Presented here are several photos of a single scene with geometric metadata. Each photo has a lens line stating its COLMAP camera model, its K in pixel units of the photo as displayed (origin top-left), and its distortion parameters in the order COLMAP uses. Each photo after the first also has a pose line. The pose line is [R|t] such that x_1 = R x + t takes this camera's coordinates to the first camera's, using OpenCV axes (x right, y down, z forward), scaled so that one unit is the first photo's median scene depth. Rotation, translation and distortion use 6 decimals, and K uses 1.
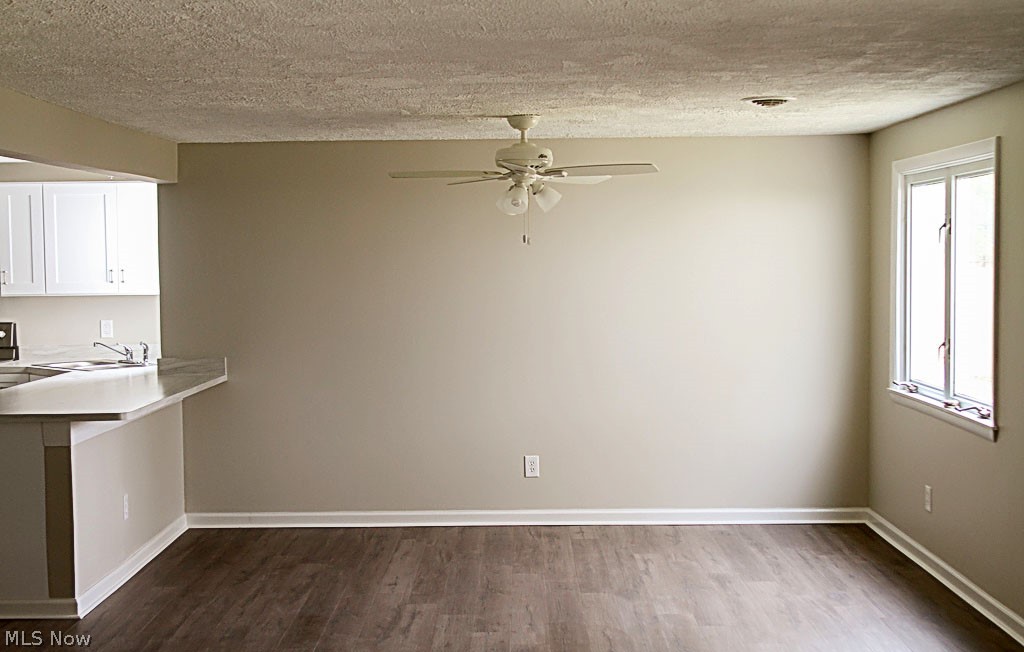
lens RADIAL K [[1344.3, 0, 512.0], [0, 1344.3, 326.0], [0, 0, 1]] dist [0.001684, -0.049749]
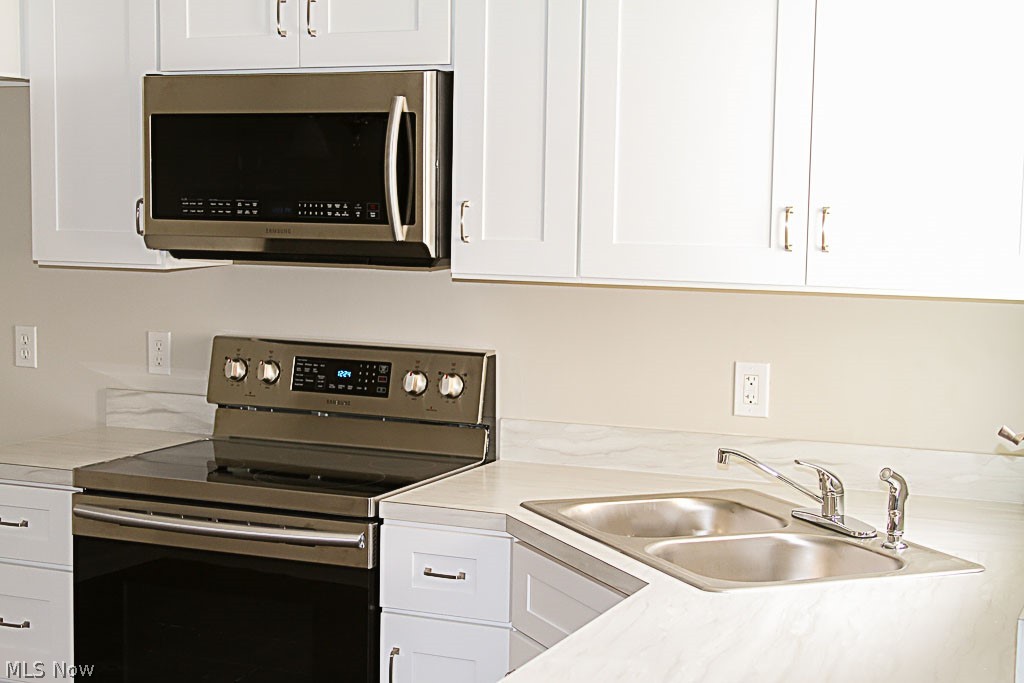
lens RADIAL K [[1642.0, 0, 512.0], [0, 1642.0, 341.5], [0, 0, 1]] dist [-0.004676, -0.014180]
pose [[0.922494, 0.060948, -0.381169, -0.241853], [-0.047837, 0.997895, 0.043786, -0.028328], [0.383035, -0.022158, 0.923468, 0.722351]]
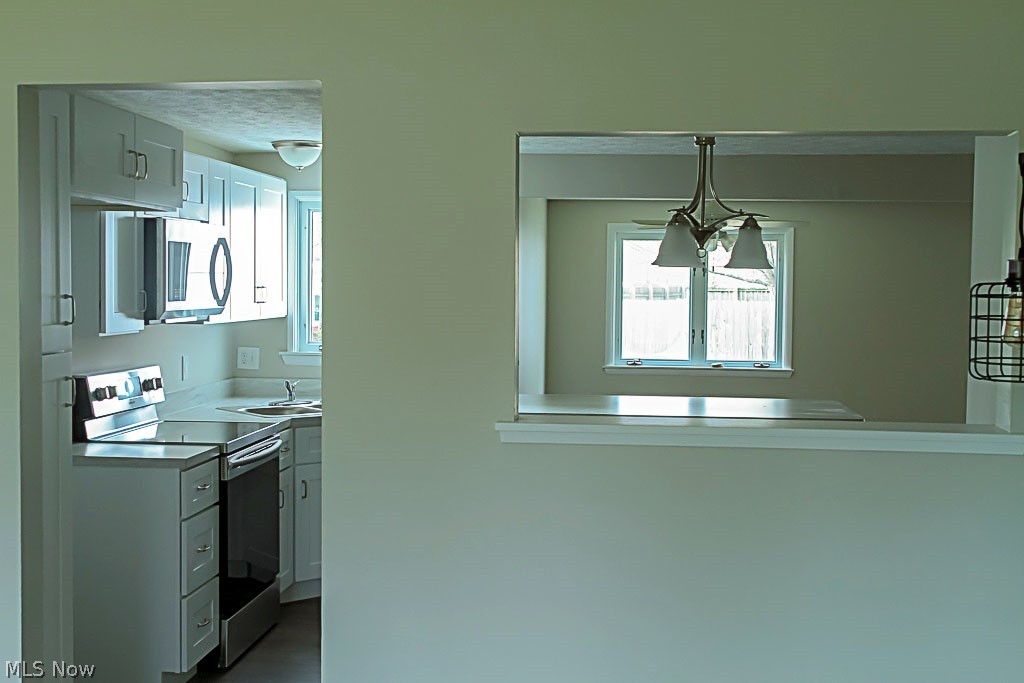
lens RADIAL K [[1288.1, 0, 512.0], [0, 1288.1, 341.5], [0, 0, 1]] dist [-0.006172, 0.002317]
pose [[0.094007, -0.035892, 0.994924, -1.157081], [0.040306, 0.998668, 0.032219, -0.032227], [-0.994755, 0.037072, 0.095329, 0.896380]]
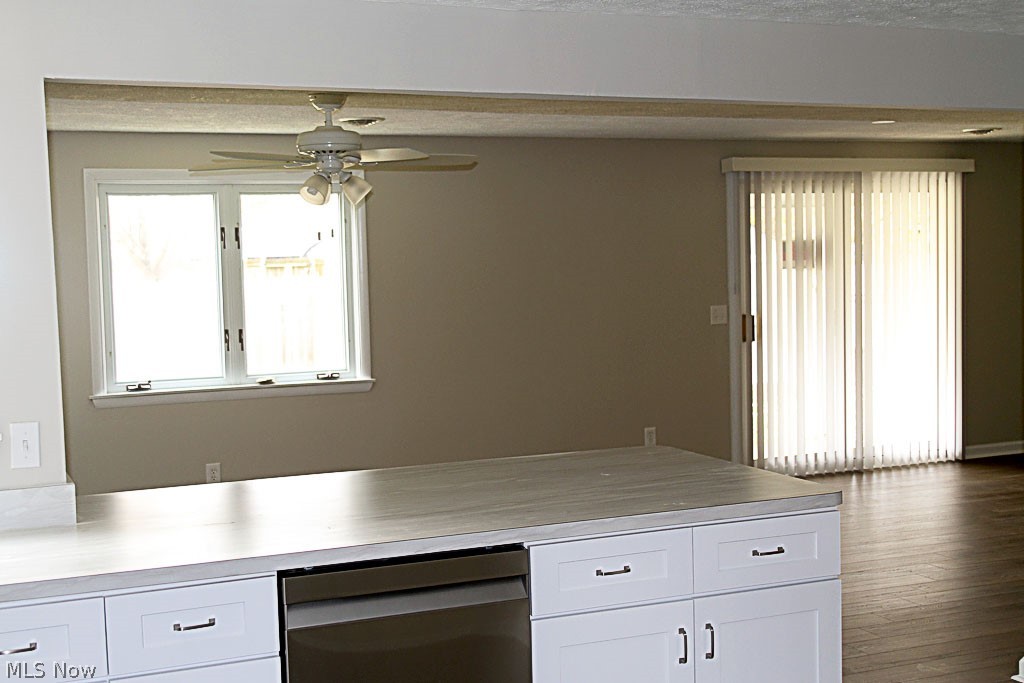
lens RADIAL K [[1378.6, 0, 512.0], [0, 1378.6, 341.5], [0, 0, 1]] dist [-0.005413, 0.010202]
pose [[-0.401956, -0.040067, 0.914782, -0.723513], [0.075498, 0.994190, 0.076719, -0.044278], [-0.912541, 0.099902, -0.396596, 1.041715]]
